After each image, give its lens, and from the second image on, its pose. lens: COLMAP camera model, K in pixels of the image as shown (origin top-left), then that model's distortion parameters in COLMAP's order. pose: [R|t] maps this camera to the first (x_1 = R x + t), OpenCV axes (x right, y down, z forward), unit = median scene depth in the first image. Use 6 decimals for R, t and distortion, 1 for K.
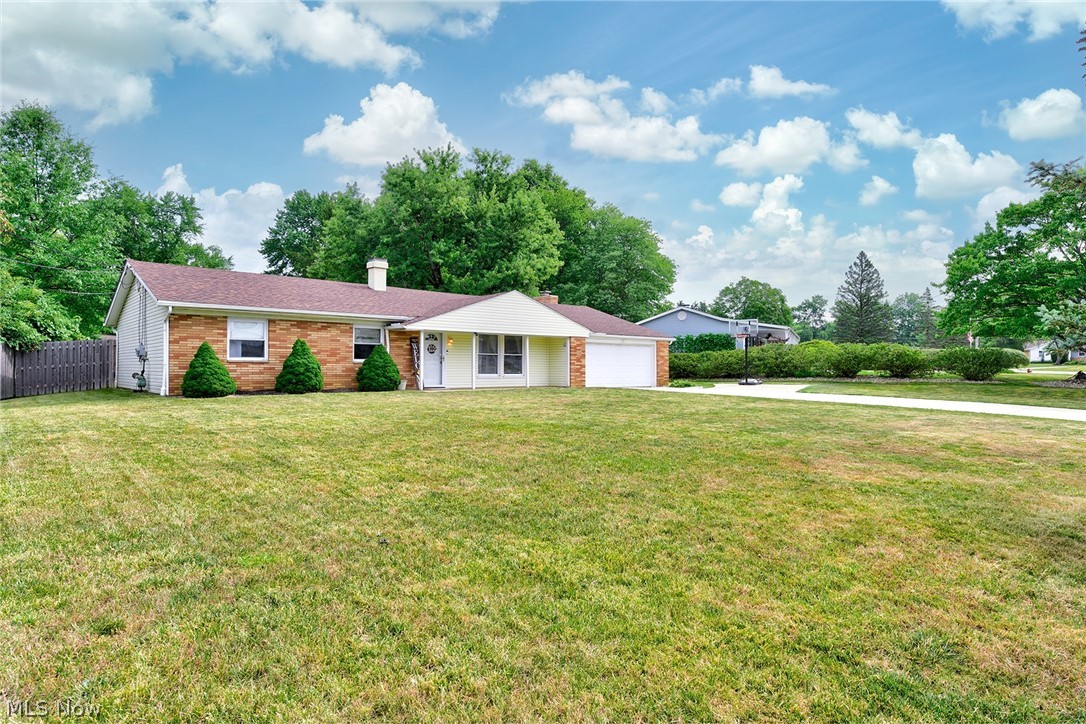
lens RADIAL K [[616.7, 0, 546.2], [0, 616.7, 361.6], [0, 0, 1]] dist [-0.002206, -0.000078]
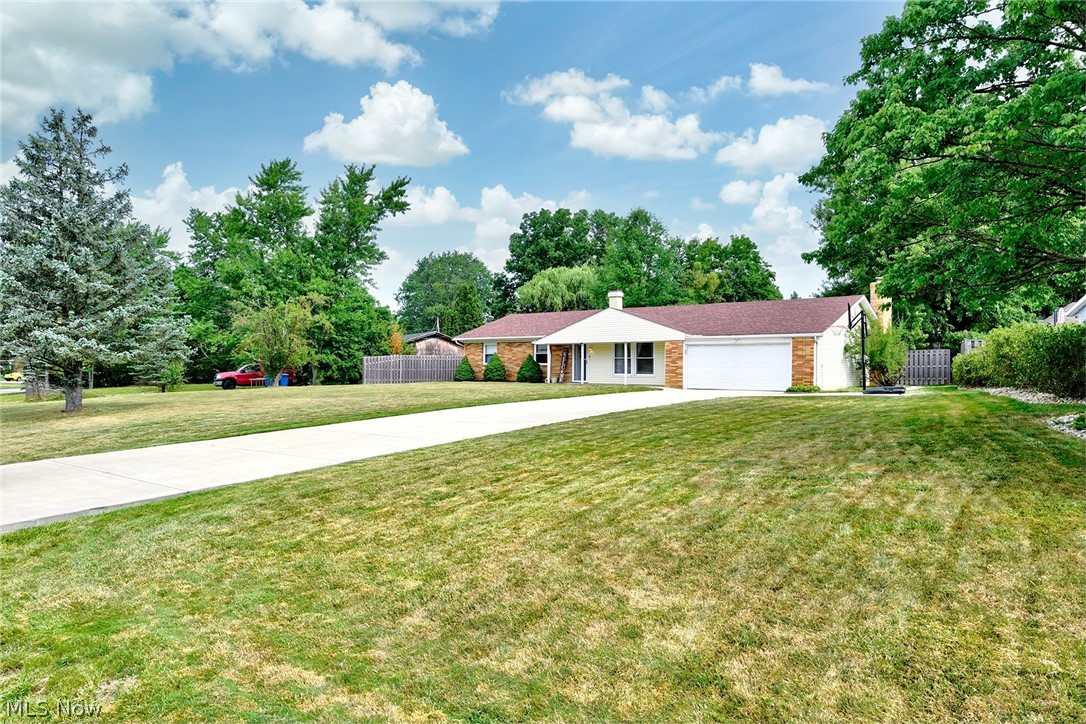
lens RADIAL K [[722.3, 0, 542.3], [0, 722.3, 360.9], [0, 0, 1]] dist [0.003125, 0.003025]
pose [[0.147553, -0.011373, -0.988989, 1.370133], [0.004099, 0.999932, -0.010887, 0.009020], [0.989046, -0.002447, 0.147589, 0.632258]]
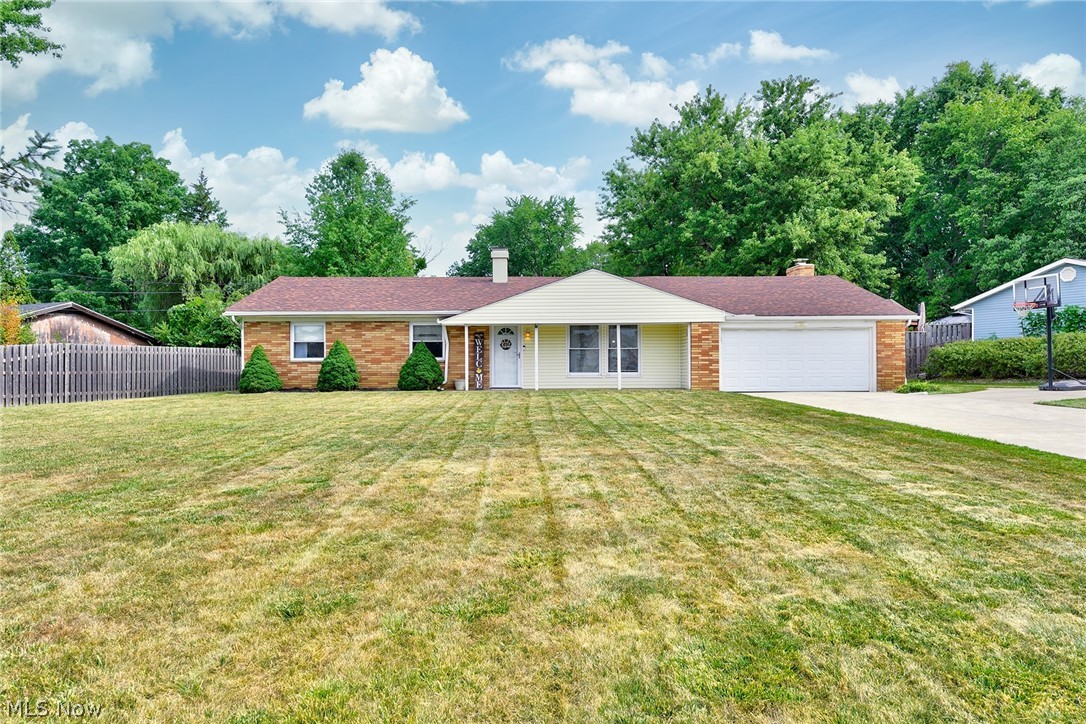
lens RADIAL K [[722.3, 0, 544.6], [0, 722.3, 365.7], [0, 0, 1]] dist [0.003125, 0.003025]
pose [[0.751833, -0.007735, -0.659309, 0.516145], [0.014916, 0.999875, 0.005278, 0.004997], [0.659185, -0.013802, 0.751854, 0.239629]]
